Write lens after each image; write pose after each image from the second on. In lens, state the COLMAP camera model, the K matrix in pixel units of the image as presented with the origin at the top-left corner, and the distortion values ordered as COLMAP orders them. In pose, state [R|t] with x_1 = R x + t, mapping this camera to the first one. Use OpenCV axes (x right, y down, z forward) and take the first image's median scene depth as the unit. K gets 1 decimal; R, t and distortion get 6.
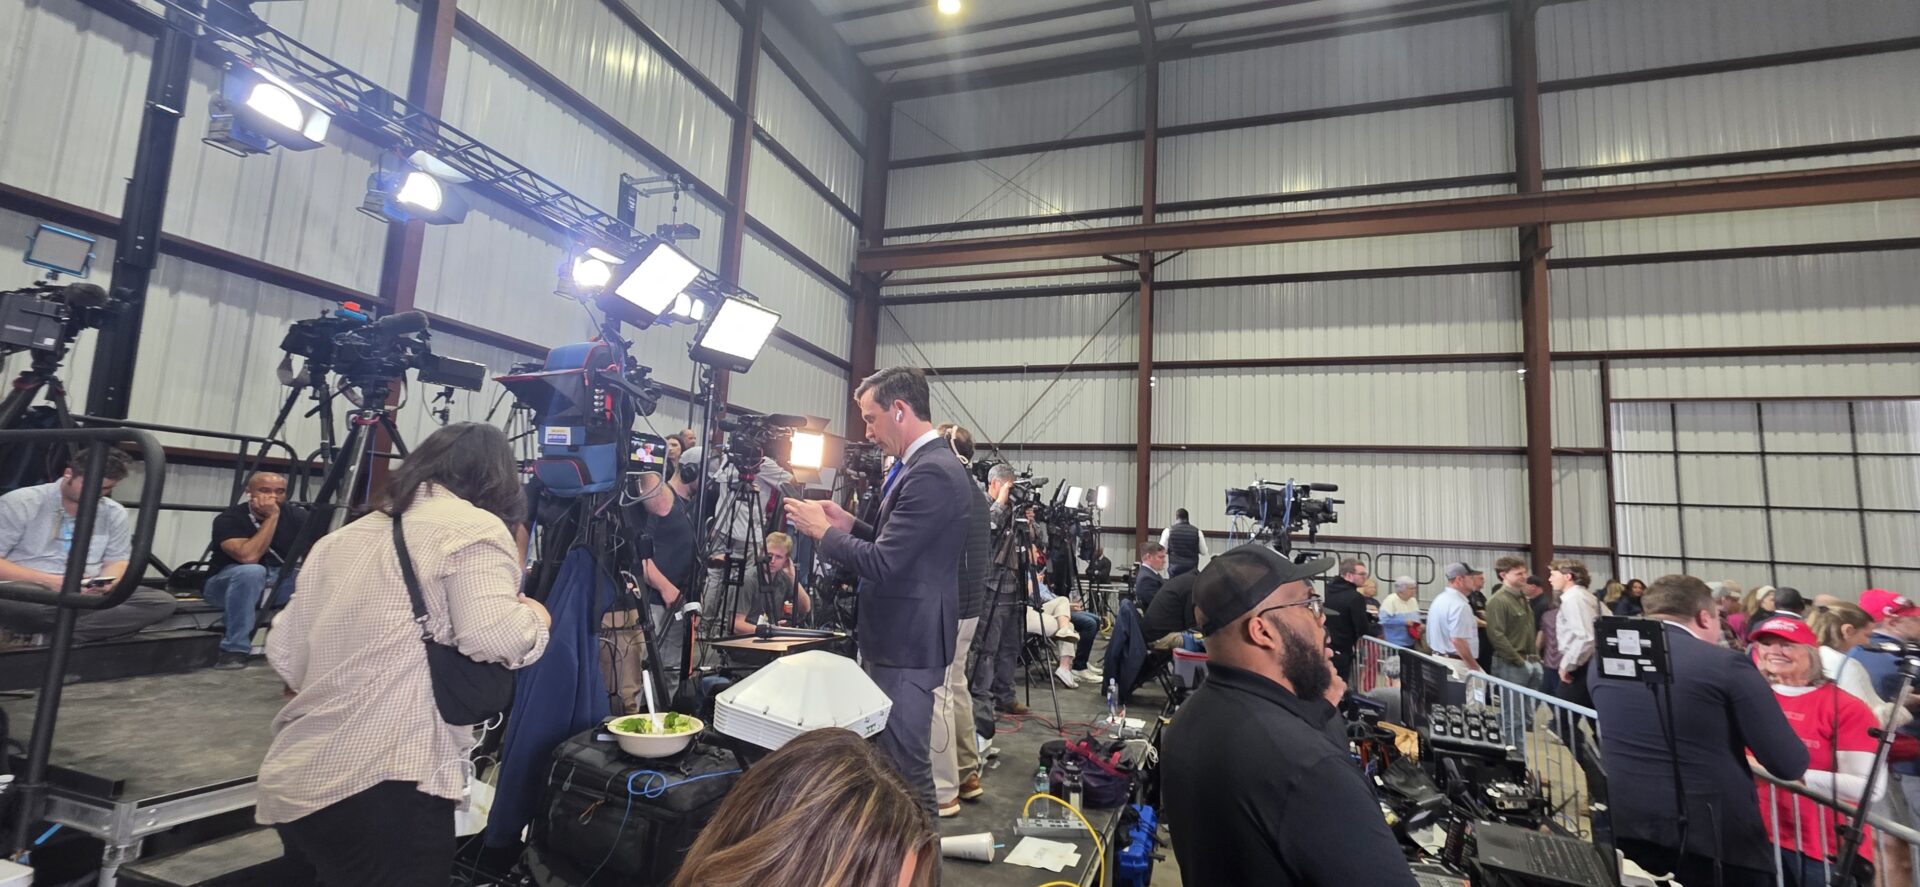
lens RADIAL K [[763.2, 0, 949.4], [0, 763.2, 453.6], [0, 0, 1]] dist [-0.002424, -0.000344]
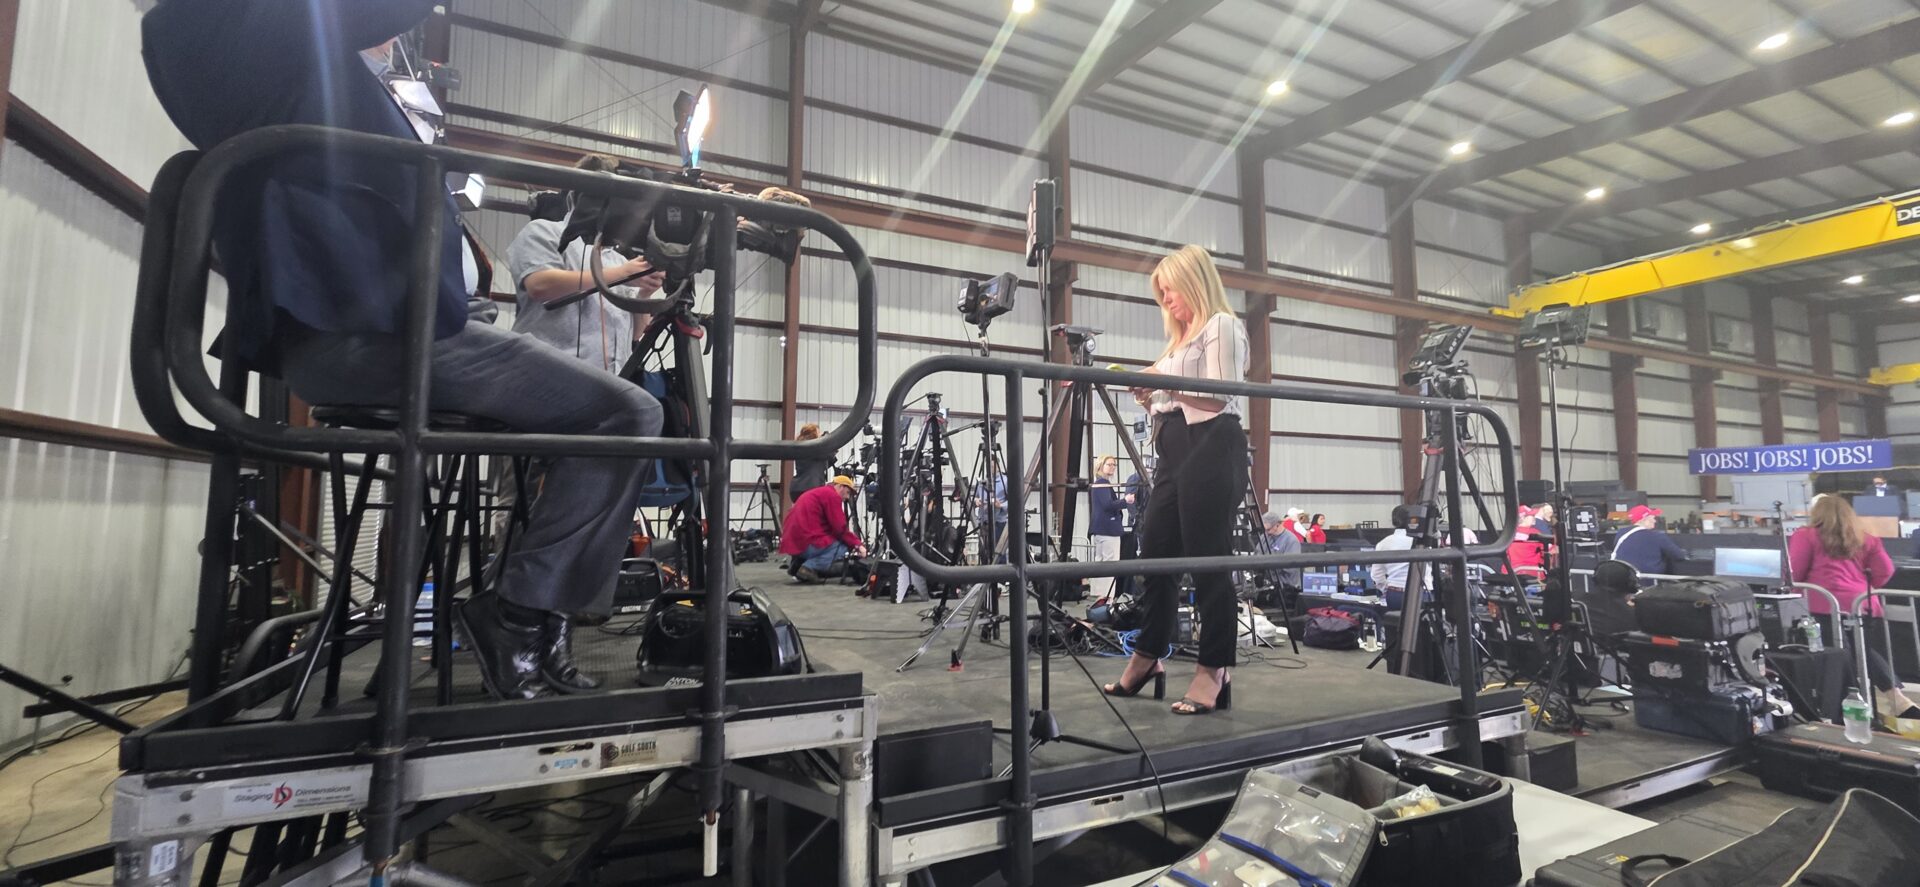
lens RADIAL K [[763.2, 0, 954.9], [0, 763.2, 442.5], [0, 0, 1]] dist [-0.002424, -0.000344]
pose [[0.713148, 0.006917, 0.700980, -0.320263], [-0.043294, 0.998477, 0.034193, -0.003944], [-0.699676, -0.054733, 0.712361, 0.108871]]
